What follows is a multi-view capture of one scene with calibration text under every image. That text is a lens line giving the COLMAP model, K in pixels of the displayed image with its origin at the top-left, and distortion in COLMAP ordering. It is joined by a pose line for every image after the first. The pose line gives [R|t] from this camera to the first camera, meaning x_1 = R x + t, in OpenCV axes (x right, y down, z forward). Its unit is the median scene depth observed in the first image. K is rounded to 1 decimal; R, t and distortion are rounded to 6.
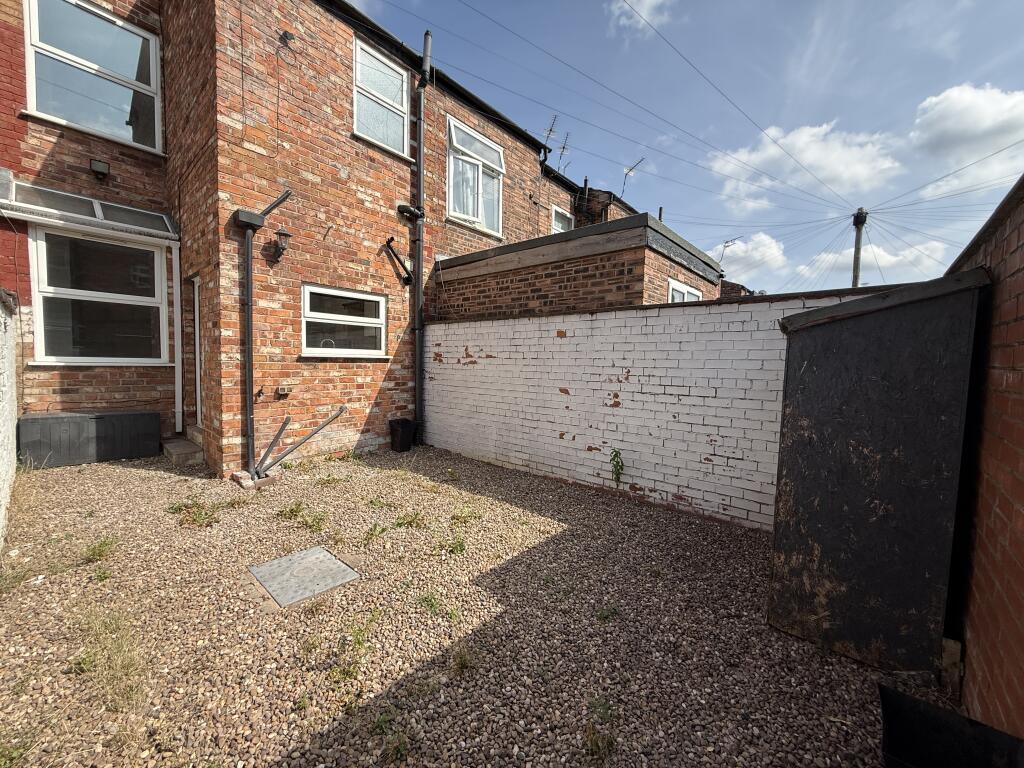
lens RADIAL K [[405.6, 0, 509.8], [0, 405.6, 388.4], [0, 0, 1]] dist [0.000585, 0.000014]
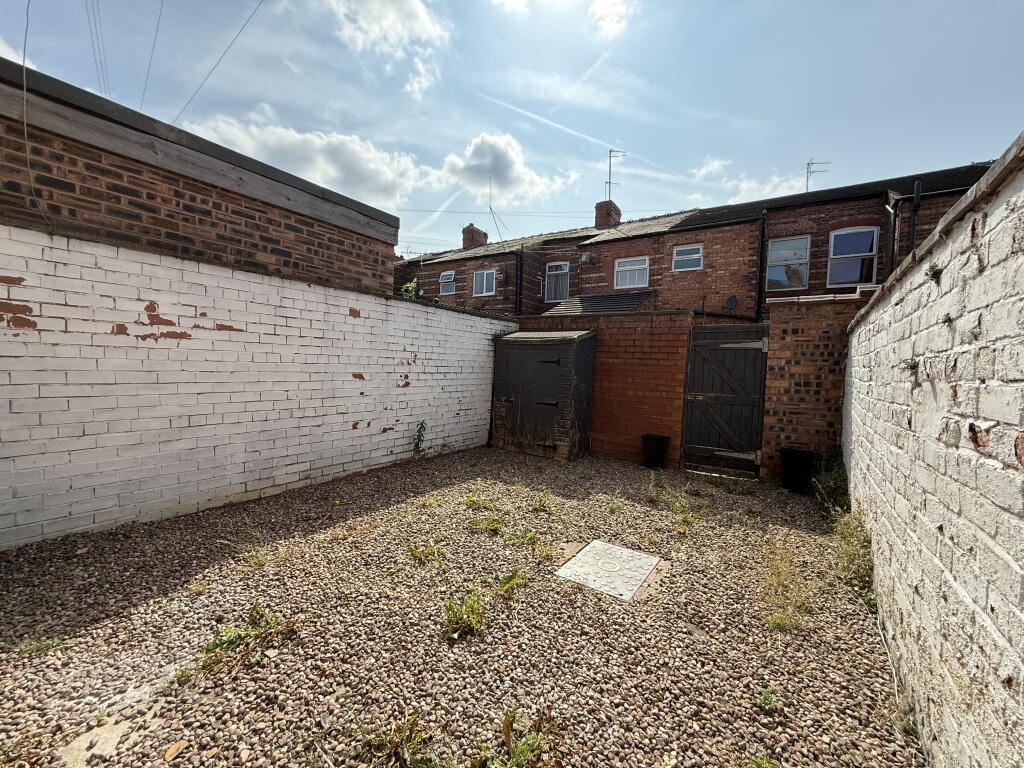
lens RADIAL K [[405.6, 0, 510.9], [0, 405.6, 378.4], [0, 0, 1]] dist [0.000585, 0.000014]
pose [[-0.121695, -0.063721, 0.990520, -0.811836], [0.016239, 0.997676, 0.066176, -0.043448], [-0.992435, 0.024138, -0.120377, 0.765685]]
